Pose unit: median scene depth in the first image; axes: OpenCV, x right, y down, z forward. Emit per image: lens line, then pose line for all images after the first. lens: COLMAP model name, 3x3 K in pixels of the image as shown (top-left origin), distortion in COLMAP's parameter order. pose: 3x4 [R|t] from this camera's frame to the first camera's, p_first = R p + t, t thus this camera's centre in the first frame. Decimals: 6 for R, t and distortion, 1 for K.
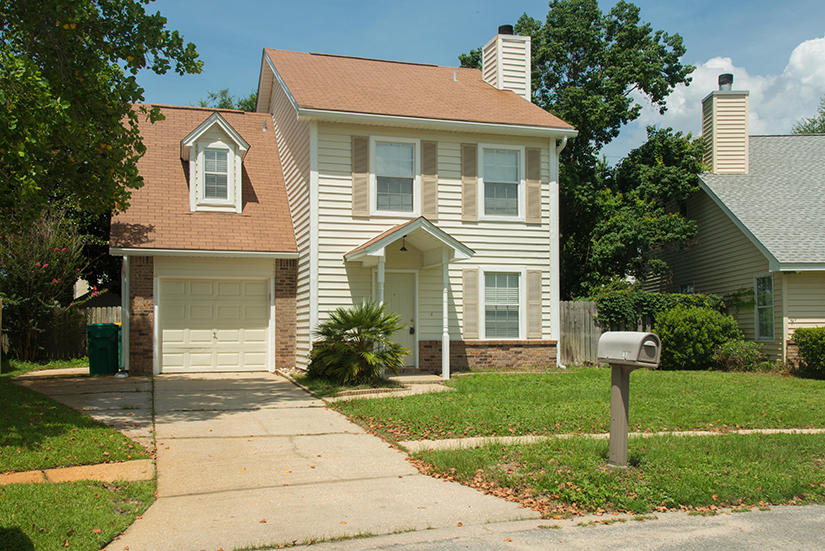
lens RADIAL K [[779.6, 0, 412.5], [0, 779.6, 282.8], [0, 0, 1]] dist [0.064922, 0.000000]
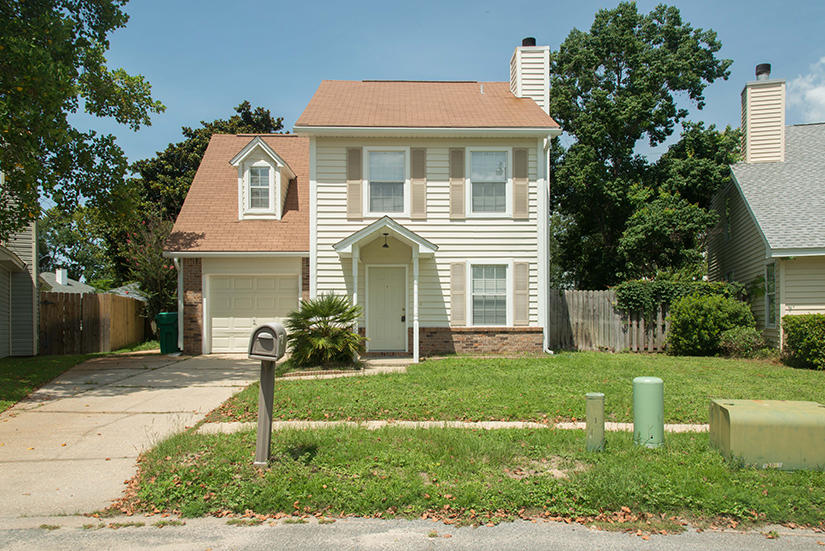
lens RADIAL K [[647.3, 0, 401.3], [0, 647.3, 291.5], [0, 0, 1]] dist [0.024518, -0.001021]
pose [[0.968485, -0.011503, -0.248808, 0.214553], [0.016960, 0.999660, 0.019800, 0.003833], [0.248495, -0.023396, 0.968350, 0.092939]]
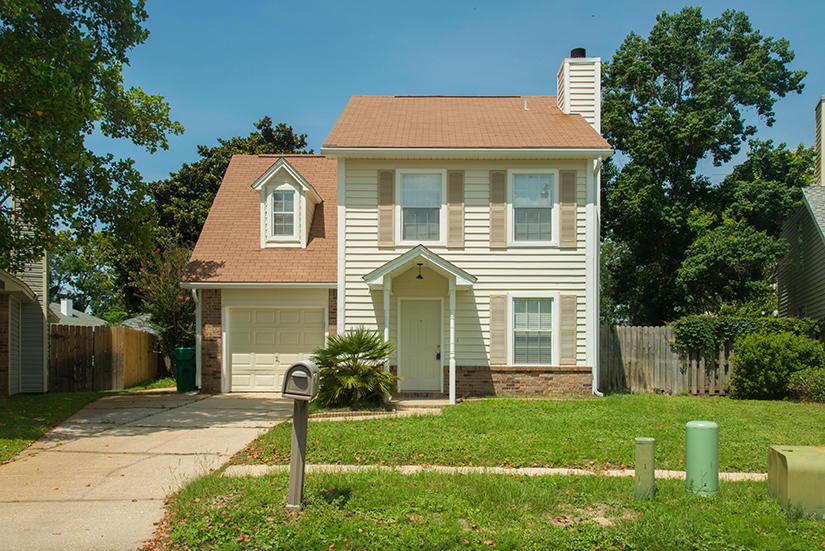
lens RADIAL K [[716.9, 0, 410.7], [0, 716.9, 326.1], [0, 0, 1]] dist [0.026444, -0.022263]
pose [[0.959619, -0.005537, -0.281247, 0.216585], [0.011708, 0.999726, 0.020265, 0.002054], [0.281058, -0.022740, 0.959421, 0.076397]]
